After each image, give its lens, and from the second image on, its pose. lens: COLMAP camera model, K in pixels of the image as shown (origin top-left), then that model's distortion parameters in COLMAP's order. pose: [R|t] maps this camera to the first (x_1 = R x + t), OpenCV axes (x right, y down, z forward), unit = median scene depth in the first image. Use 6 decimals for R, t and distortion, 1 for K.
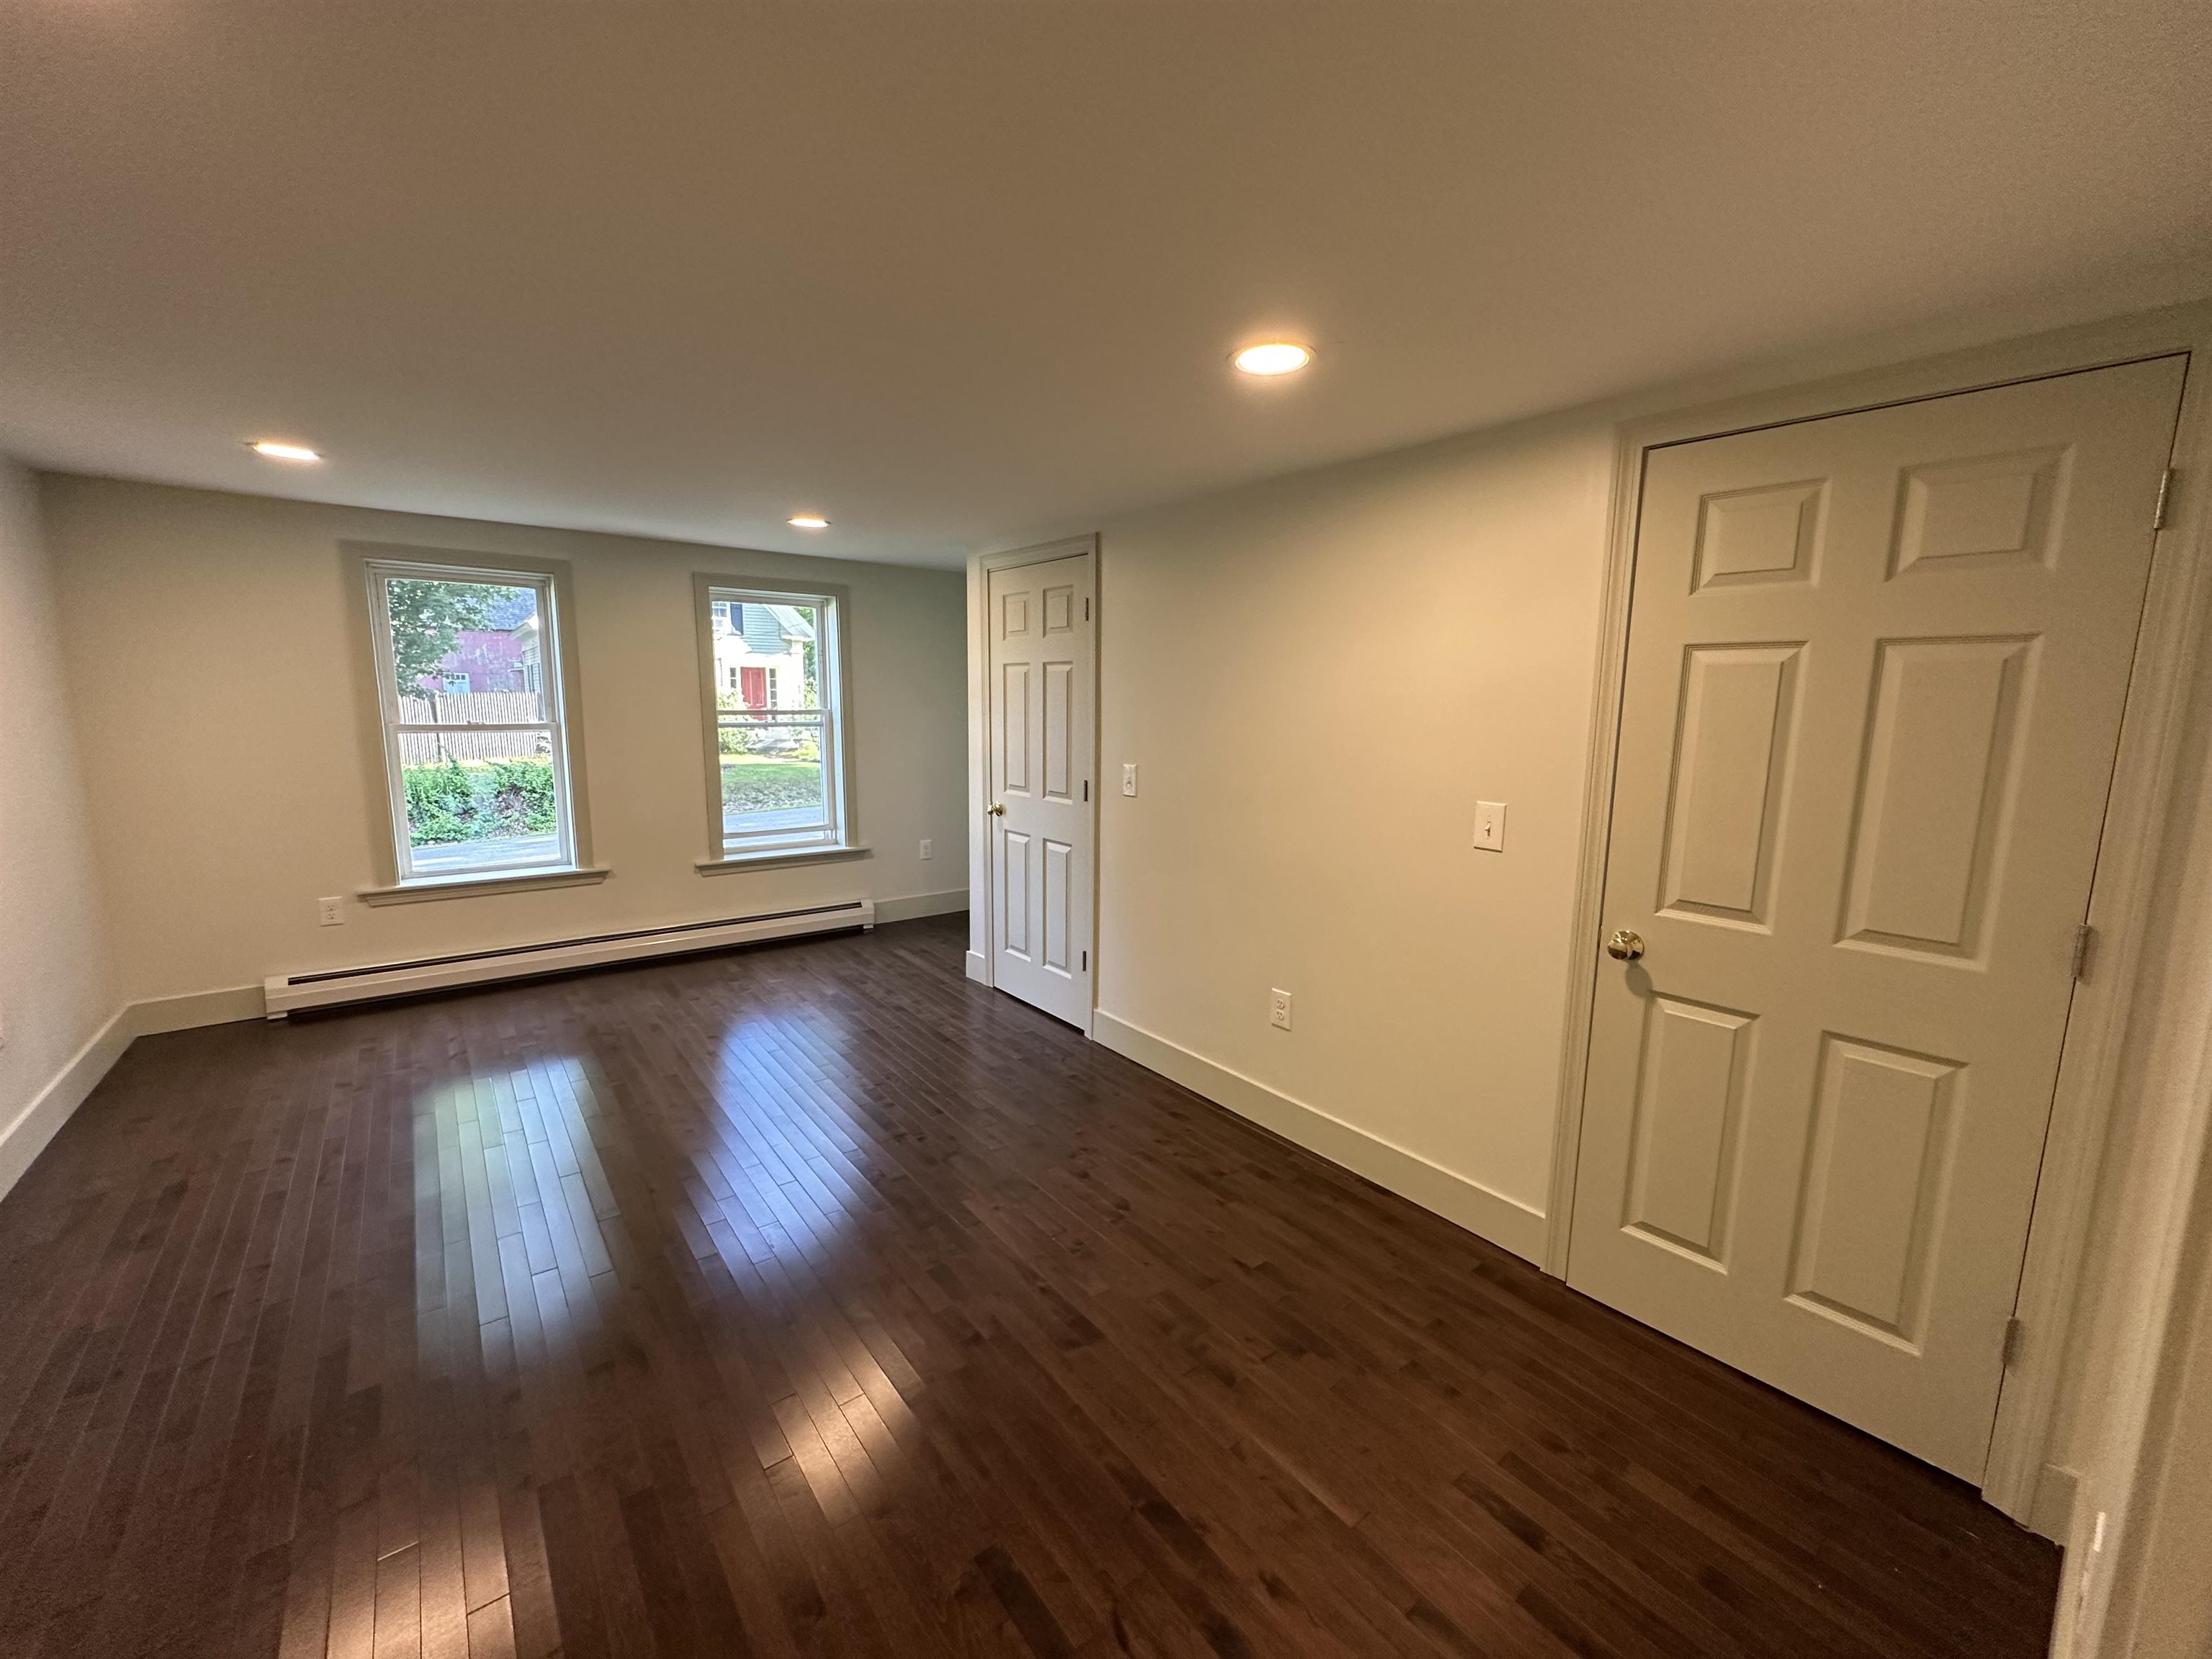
lens RADIAL K [[885.3, 0, 1107.9], [0, 885.3, 830.6], [0, 0, 1]] dist [-0.000866, 0.000787]
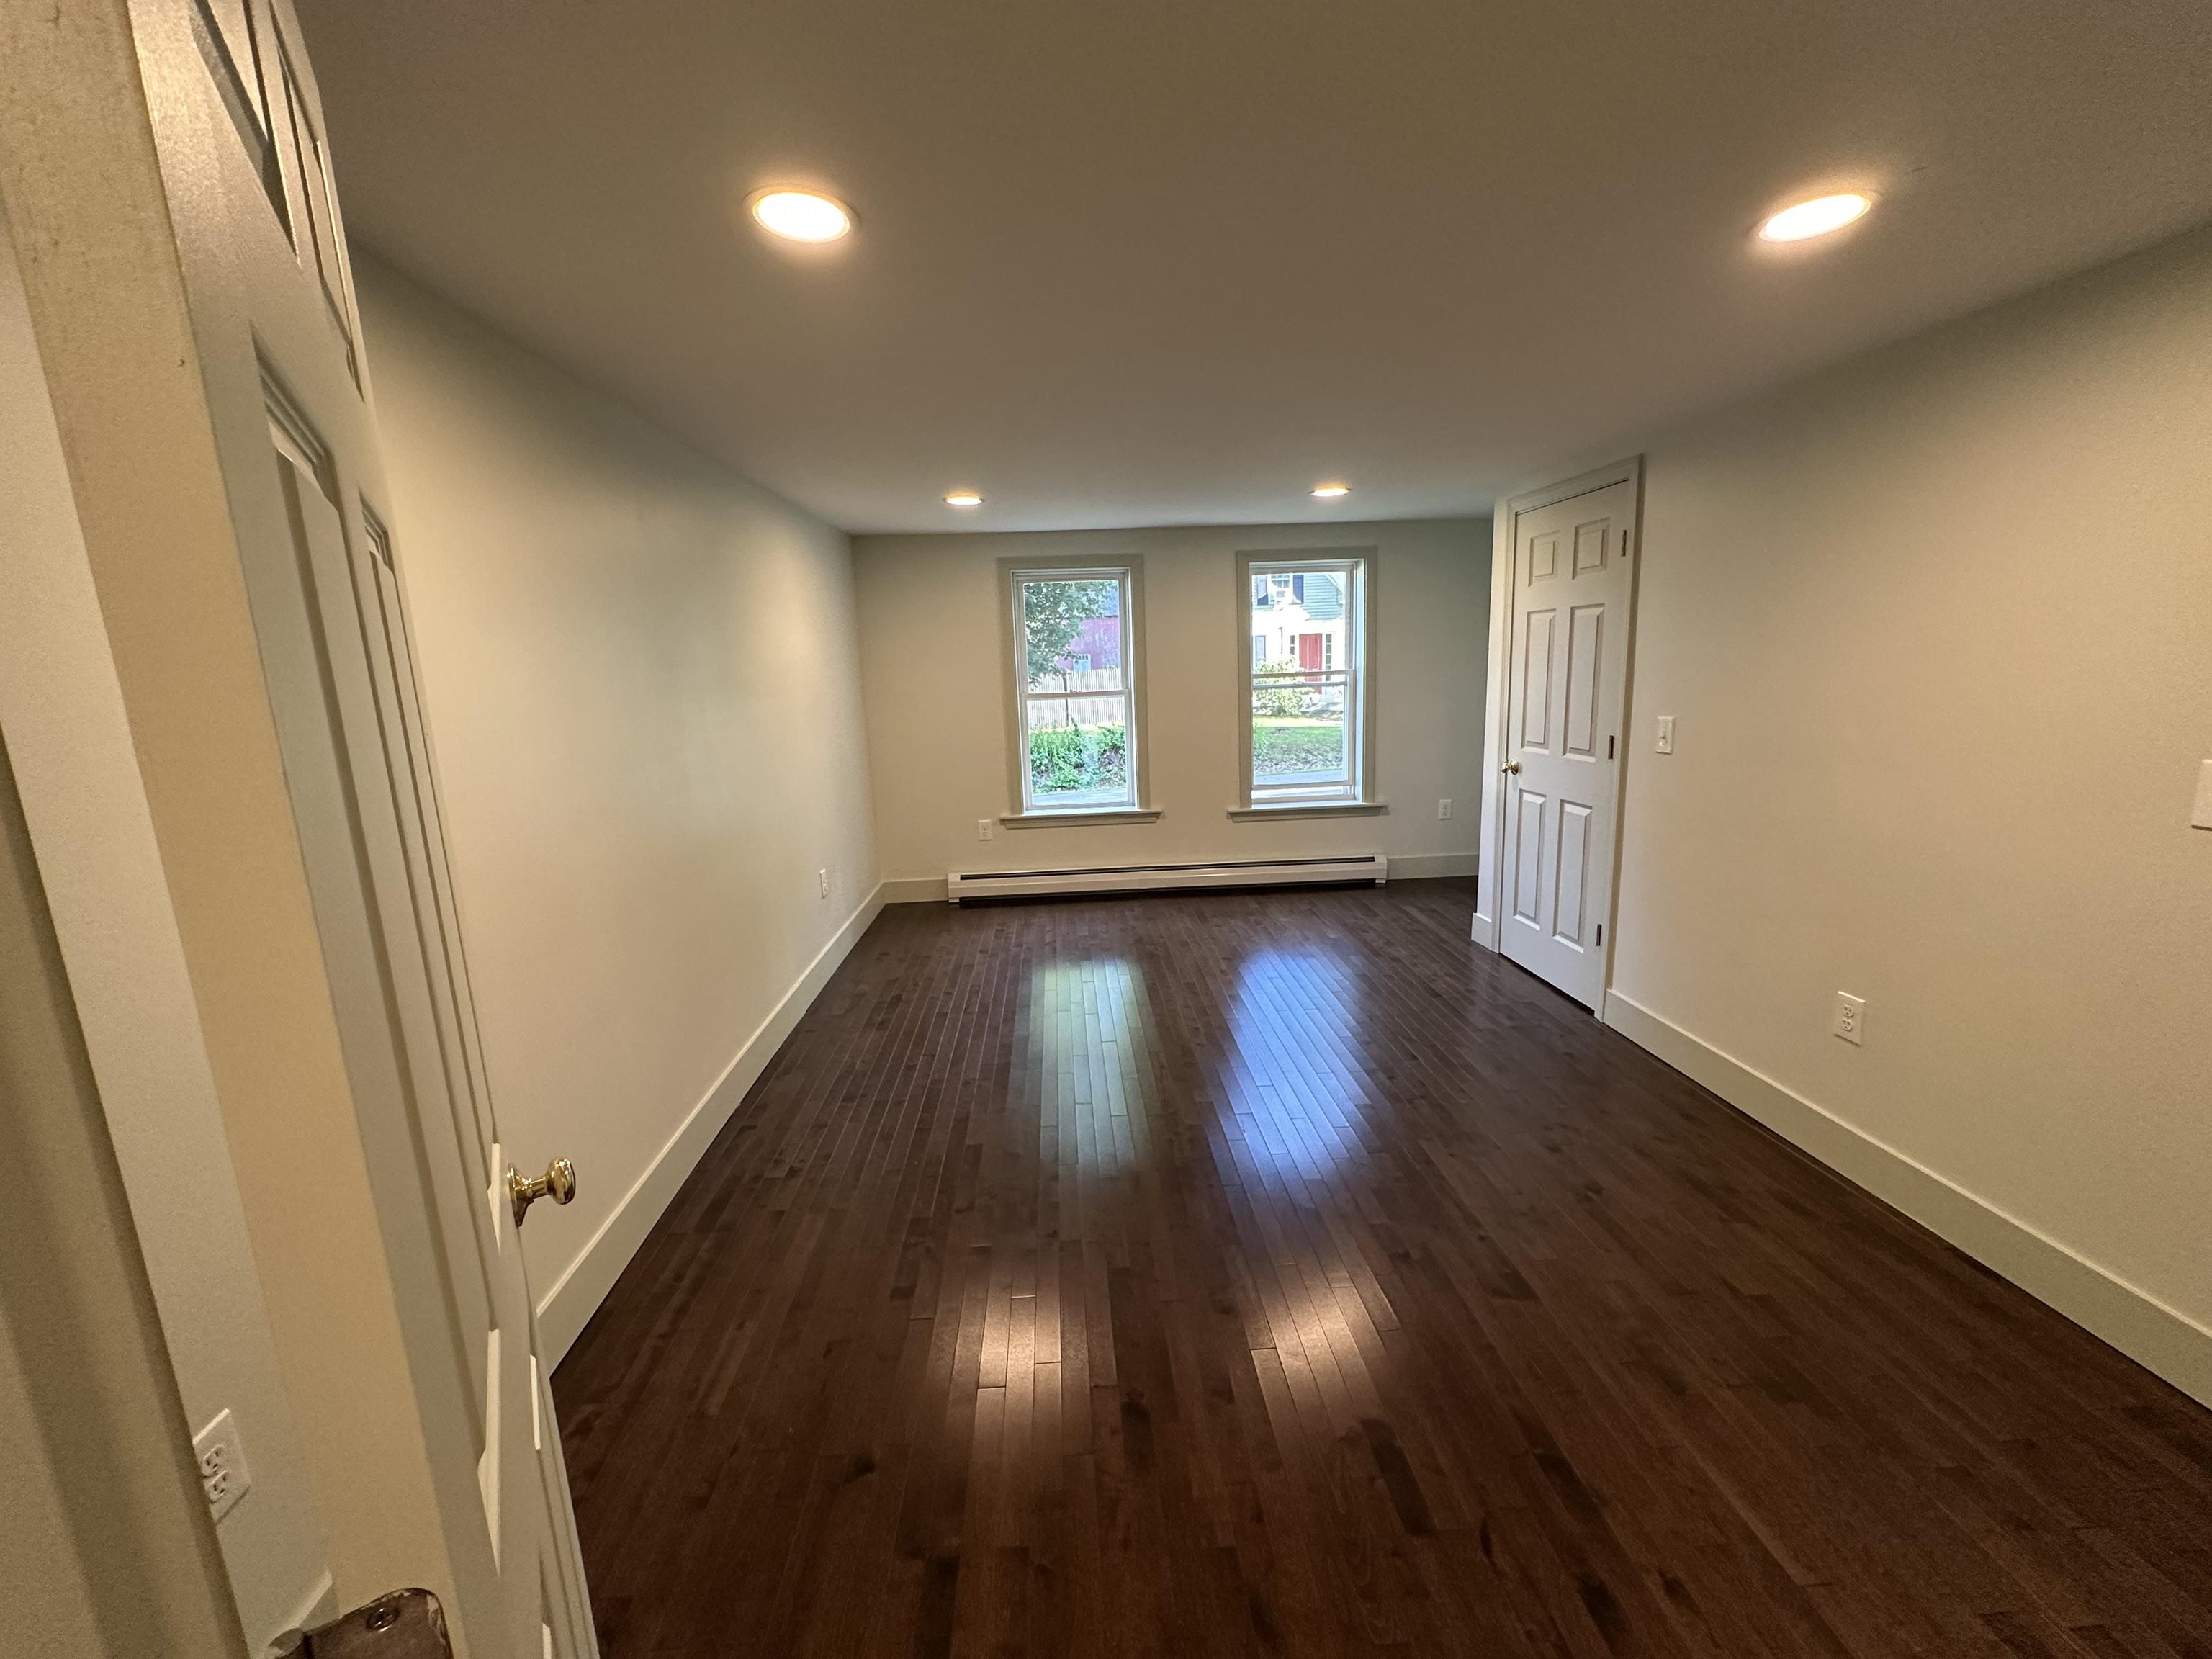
lens RADIAL K [[885.3, 0, 1106.0], [0, 885.3, 832.7], [0, 0, 1]] dist [-0.000866, 0.000787]
pose [[0.821836, 0.063037, -0.566226, 0.068410], [-0.038297, 0.997725, 0.055490, 0.011486], [0.568435, -0.023919, 0.822380, -0.035806]]
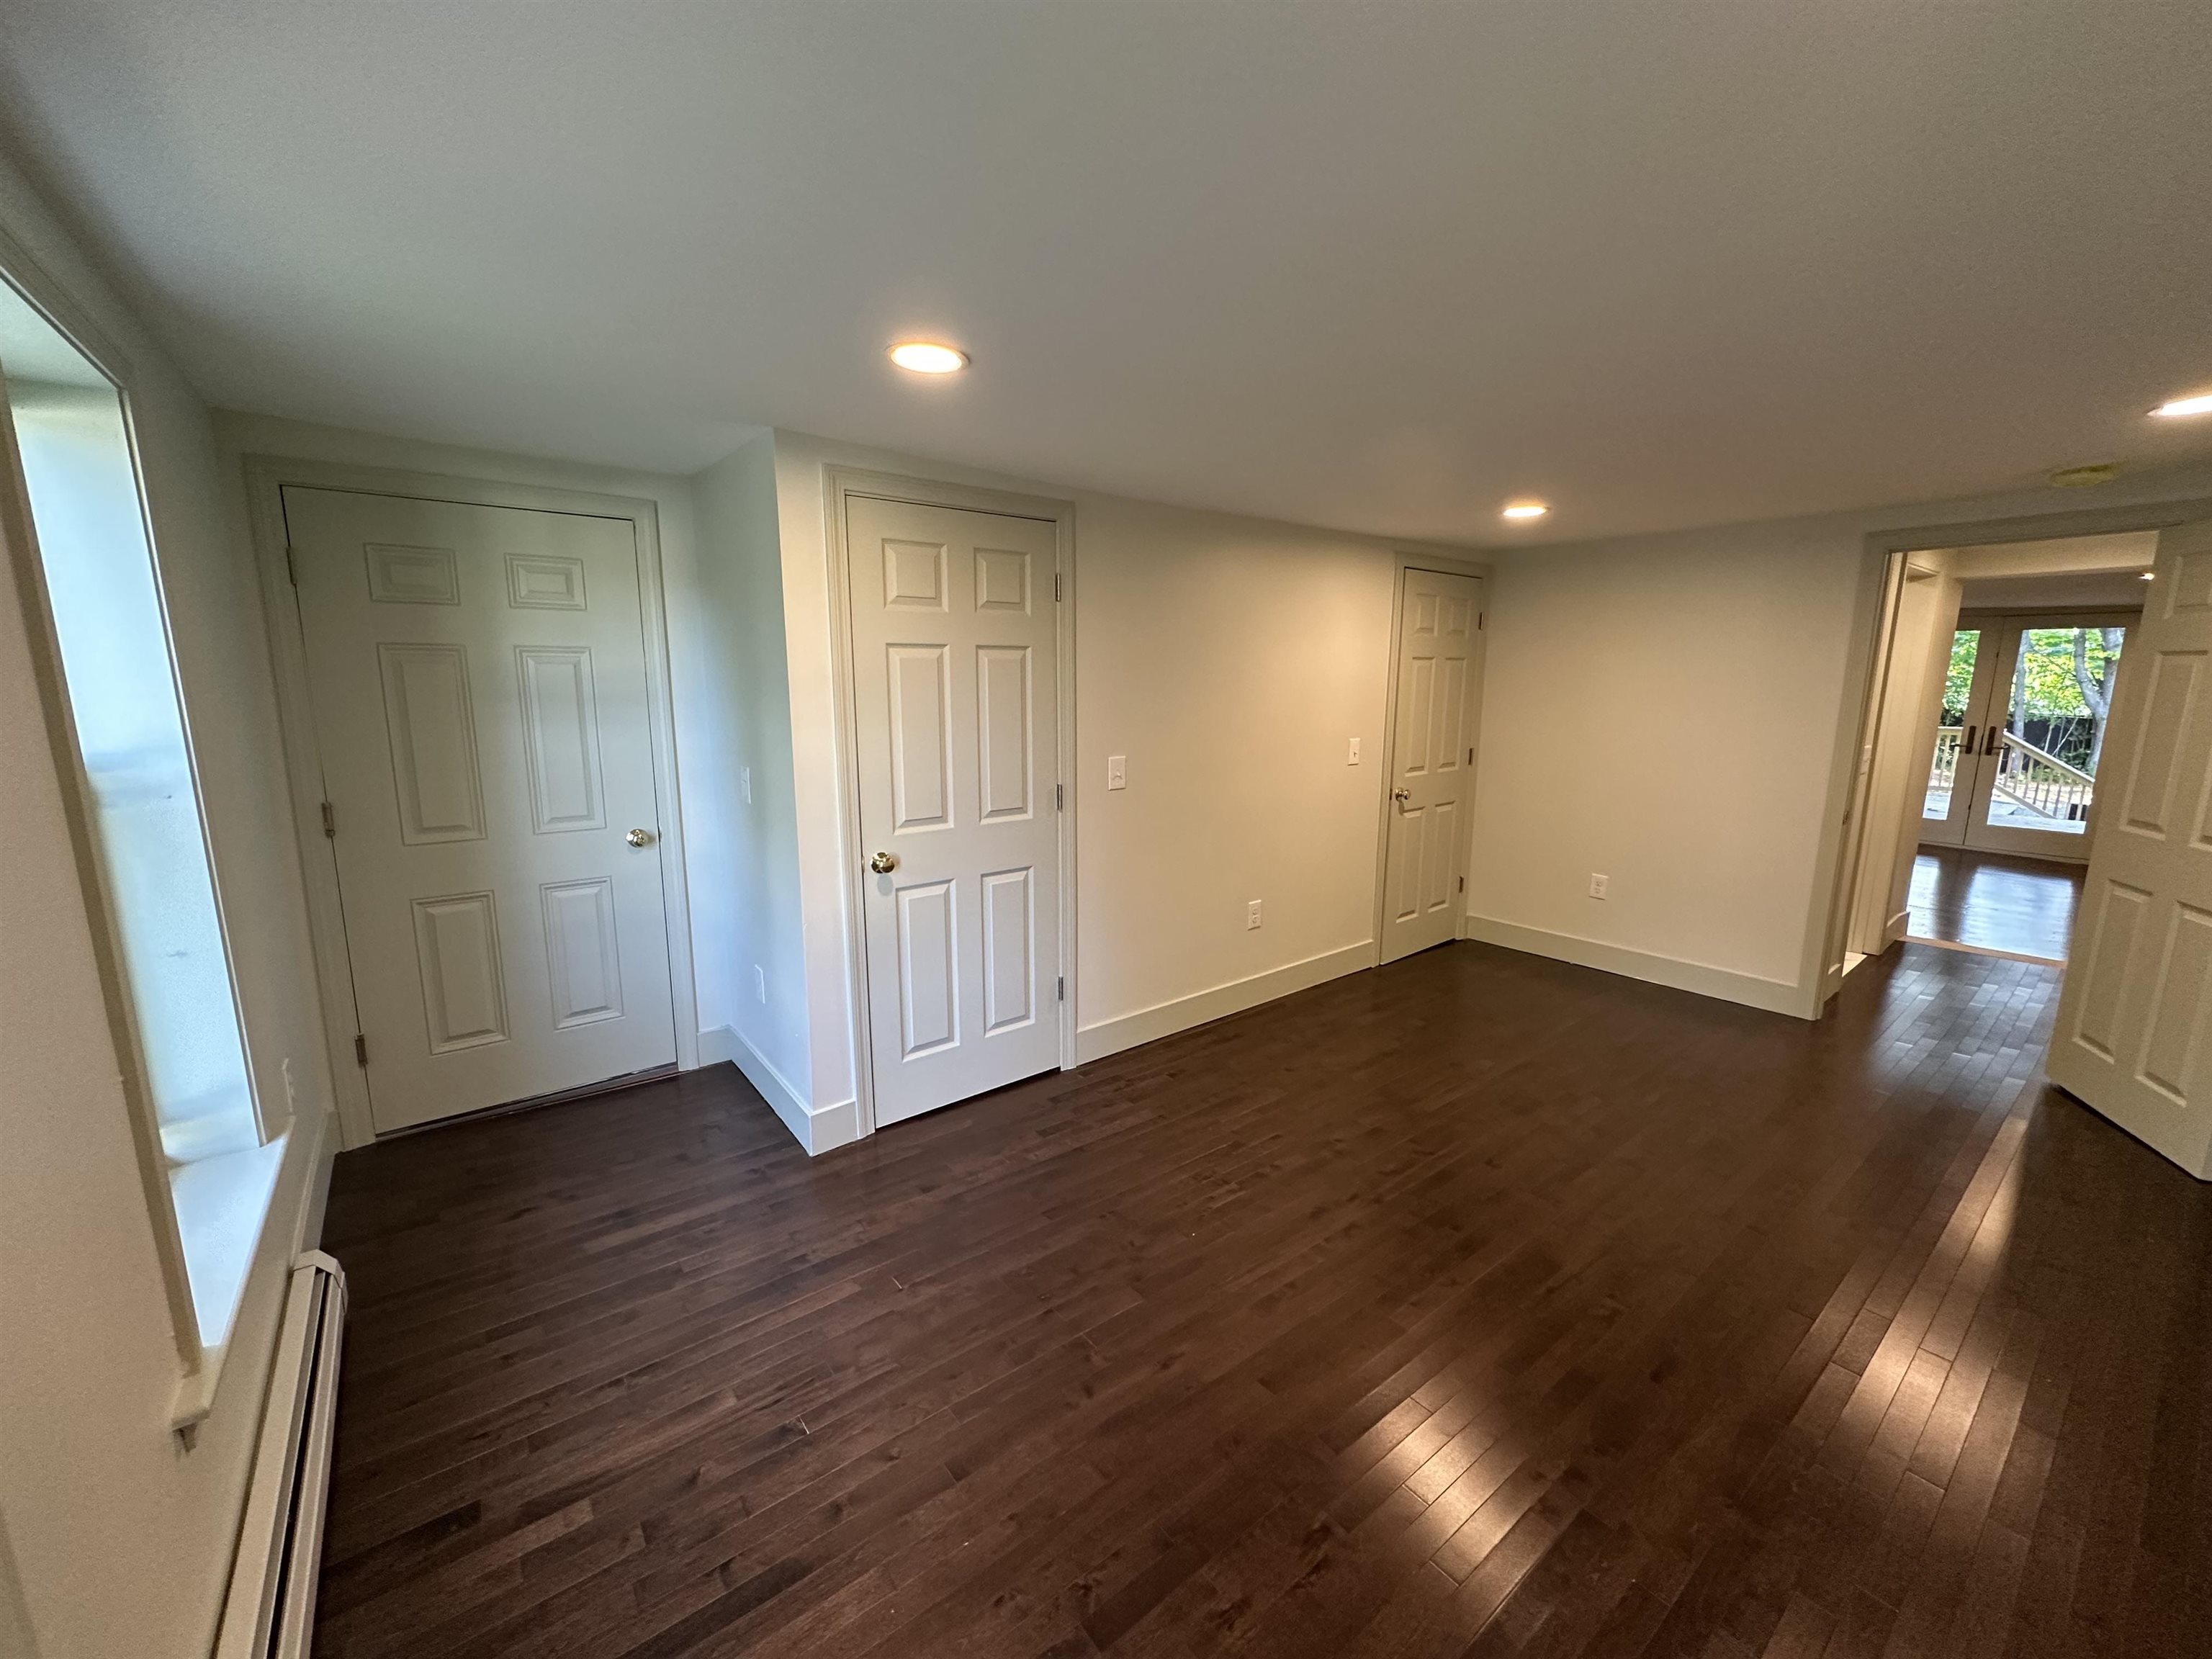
lens RADIAL K [[885.3, 0, 1110.1], [0, 885.3, 816.8], [0, 0, 1]] dist [-0.000866, 0.000787]
pose [[0.005575, -0.192623, 0.981257, -0.887151], [0.139790, 0.971787, 0.189970, -0.185837], [-0.990165, 0.136111, 0.032344, 0.927578]]
